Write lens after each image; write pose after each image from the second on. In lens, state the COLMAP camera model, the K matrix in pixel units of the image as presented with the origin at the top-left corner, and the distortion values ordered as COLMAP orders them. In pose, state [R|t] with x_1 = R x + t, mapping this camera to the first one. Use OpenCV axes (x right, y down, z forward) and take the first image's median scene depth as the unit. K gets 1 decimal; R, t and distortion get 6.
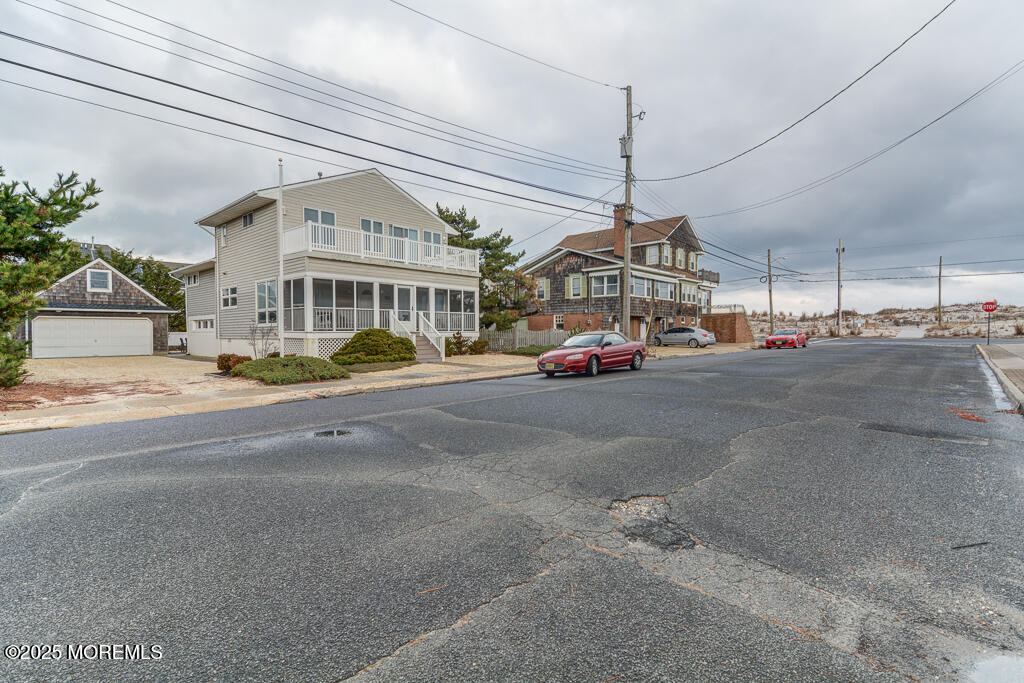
lens RADIAL K [[501.0, 0, 532.8], [0, 501.0, 337.4], [0, 0, 1]] dist [0.001351, 0.000112]
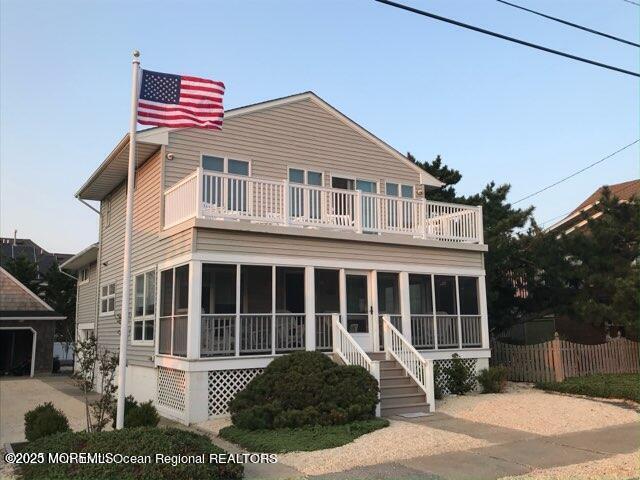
lens RADIAL K [[606.9, 0, 320.0], [0, 606.9, 238.6], [0, 0, 1]] dist [0.008953, 0.000000]
pose [[0.950628, -0.056264, -0.305191, -0.080623], [0.008290, 0.987681, -0.156261, -0.030637], [0.310223, 0.146016, 0.939383, 0.322282]]
